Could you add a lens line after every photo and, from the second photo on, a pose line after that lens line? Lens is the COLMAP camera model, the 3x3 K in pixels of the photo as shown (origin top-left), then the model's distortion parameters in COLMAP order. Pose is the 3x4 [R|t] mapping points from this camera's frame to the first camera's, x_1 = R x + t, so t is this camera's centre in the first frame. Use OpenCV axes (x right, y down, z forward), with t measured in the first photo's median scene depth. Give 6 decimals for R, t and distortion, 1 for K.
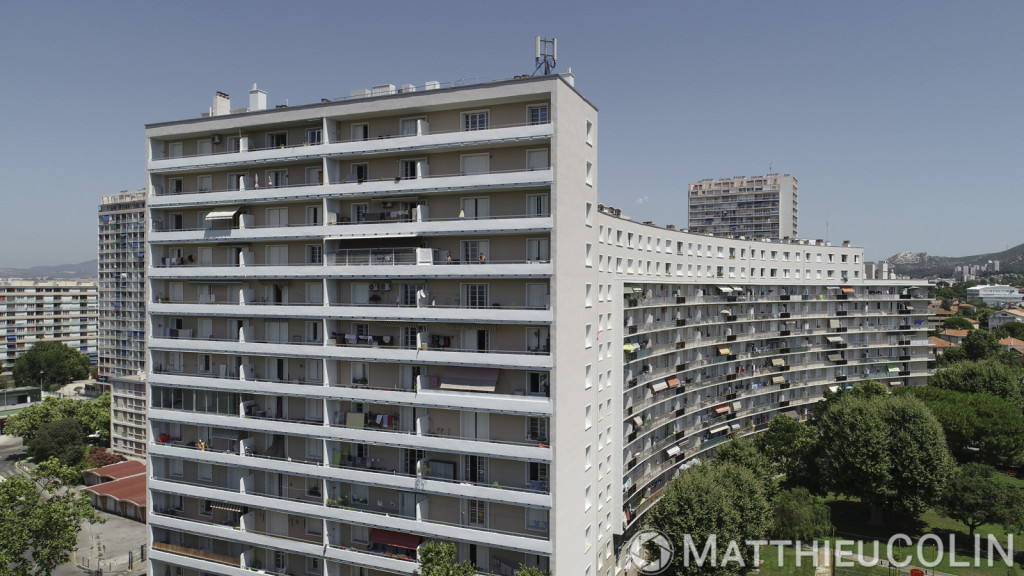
lens RADIAL K [[710.8, 0, 513.0], [0, 710.8, 294.7], [0, 0, 1]] dist [-0.026895, -0.005113]
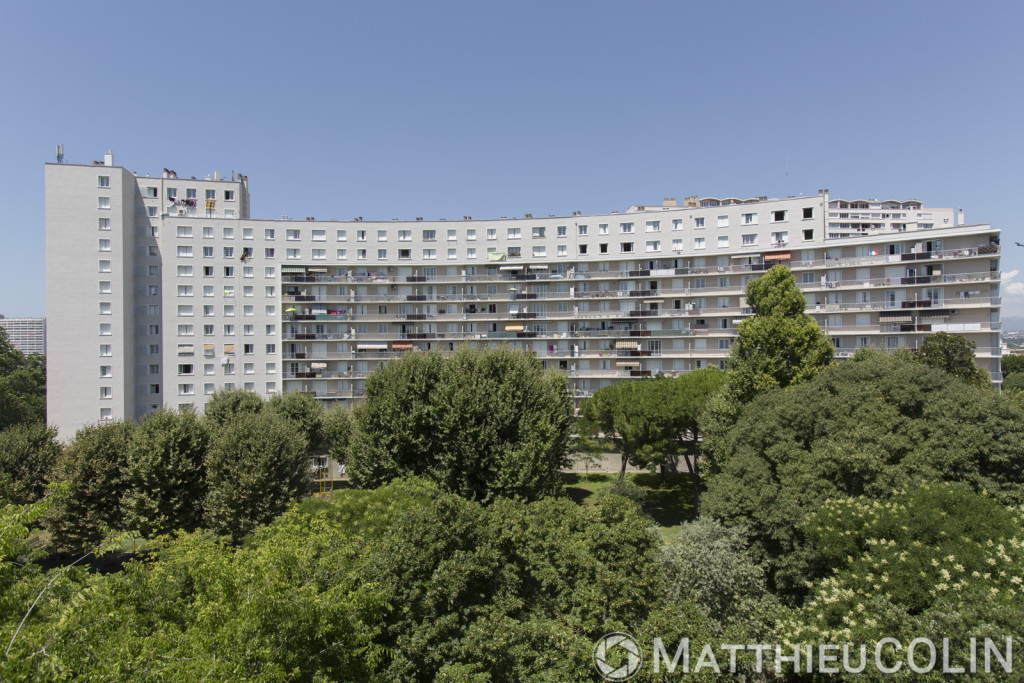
lens RADIAL K [[641.8, 0, 509.5], [0, 641.8, 348.5], [0, 0, 1]] dist [0.020237, 0.001373]
pose [[0.559728, -0.000139, -0.828676, 0.924082], [0.004873, 0.999983, 0.003125, 0.091763], [0.828662, -0.005787, 0.559719, 0.392758]]
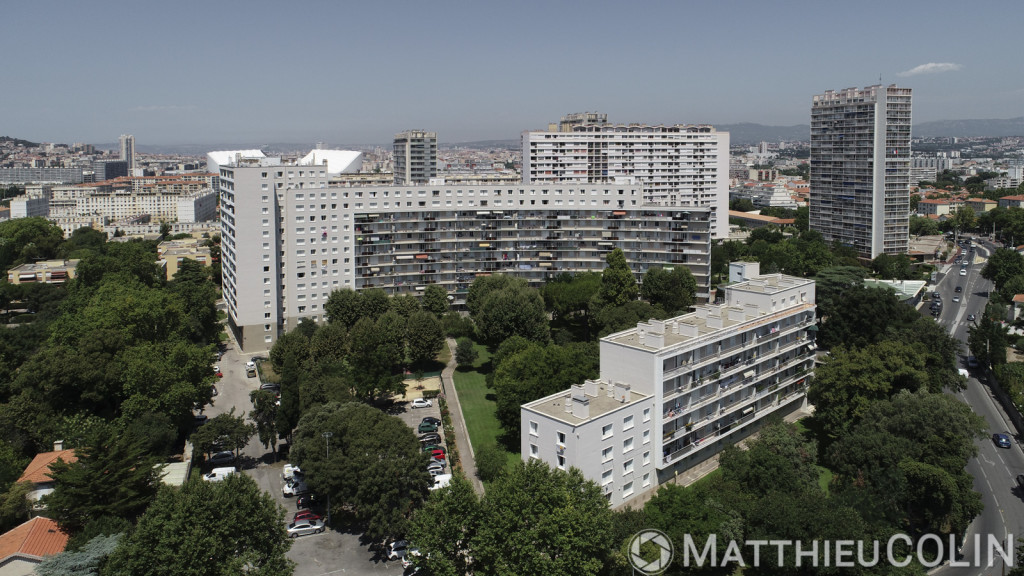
lens RADIAL K [[710.8, 0, 514.6], [0, 710.8, 278.7], [0, 0, 1]] dist [-0.026895, -0.005113]
pose [[0.742014, 0.112003, -0.660961, 1.396037], [0.001764, 0.985615, 0.168997, -0.132336], [0.670382, -0.126564, 0.731143, -0.306366]]
